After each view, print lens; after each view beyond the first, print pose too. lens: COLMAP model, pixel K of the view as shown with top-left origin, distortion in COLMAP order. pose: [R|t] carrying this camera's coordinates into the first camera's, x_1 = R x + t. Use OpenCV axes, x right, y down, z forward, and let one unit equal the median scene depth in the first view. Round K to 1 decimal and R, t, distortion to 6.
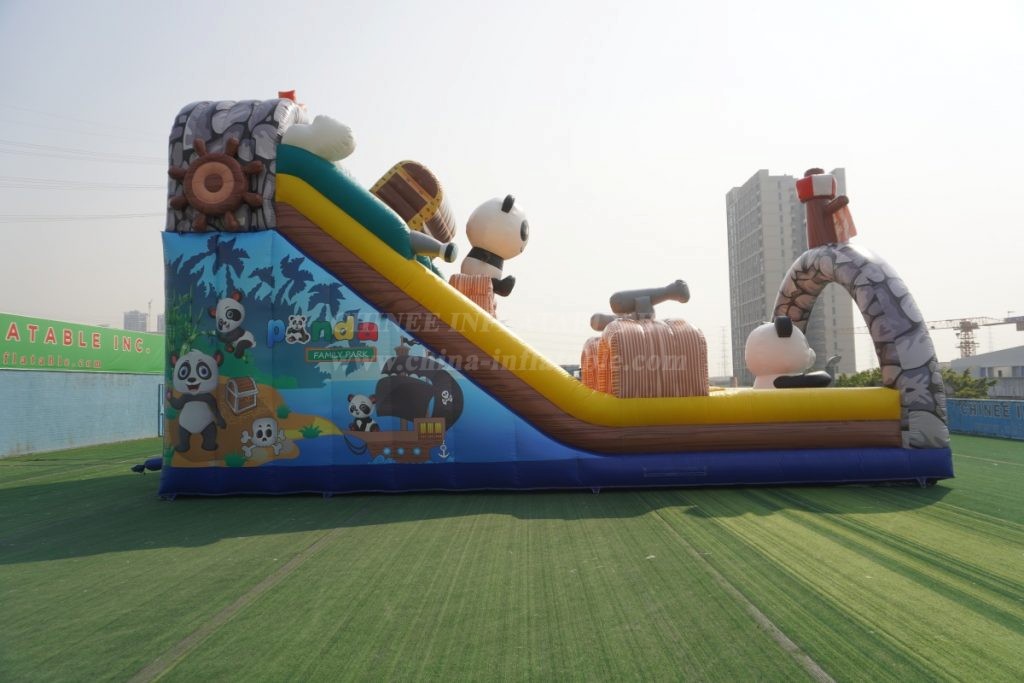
lens RADIAL K [[679.1, 0, 516.2], [0, 679.1, 339.5], [0, 0, 1]] dist [-0.045690, 0.021845]
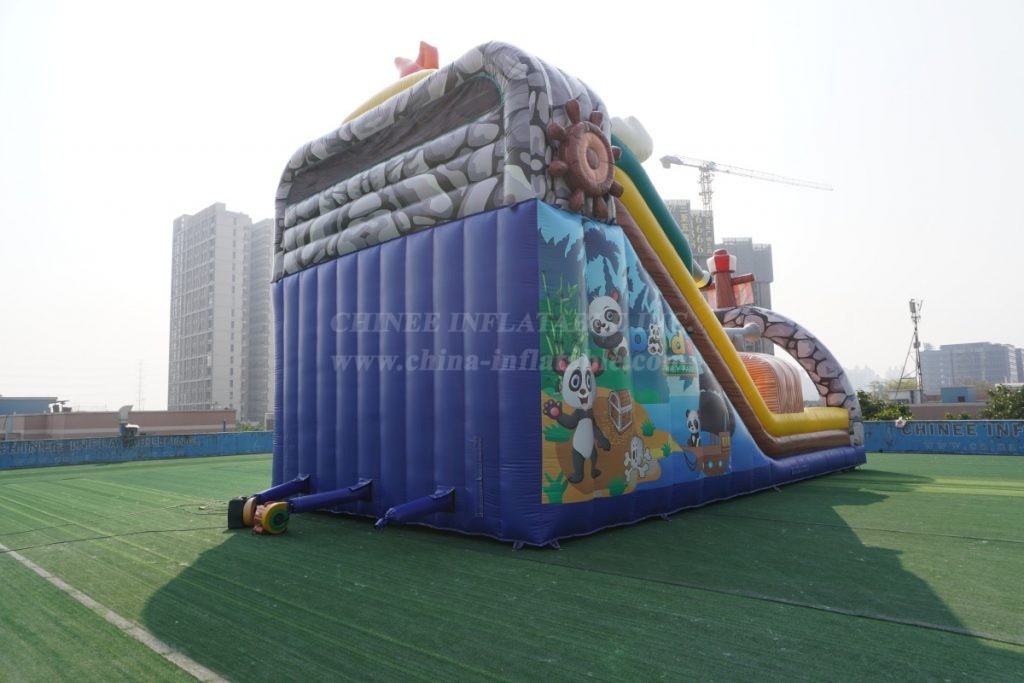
lens RADIAL K [[679.1, 0, 516.2], [0, 679.1, 339.5], [0, 0, 1]] dist [-0.045690, 0.021845]
pose [[0.685225, 0.079562, 0.723973, -1.129423], [-0.038707, 0.996589, -0.072886, 0.060212], [-0.727302, 0.021920, 0.685967, 0.499472]]
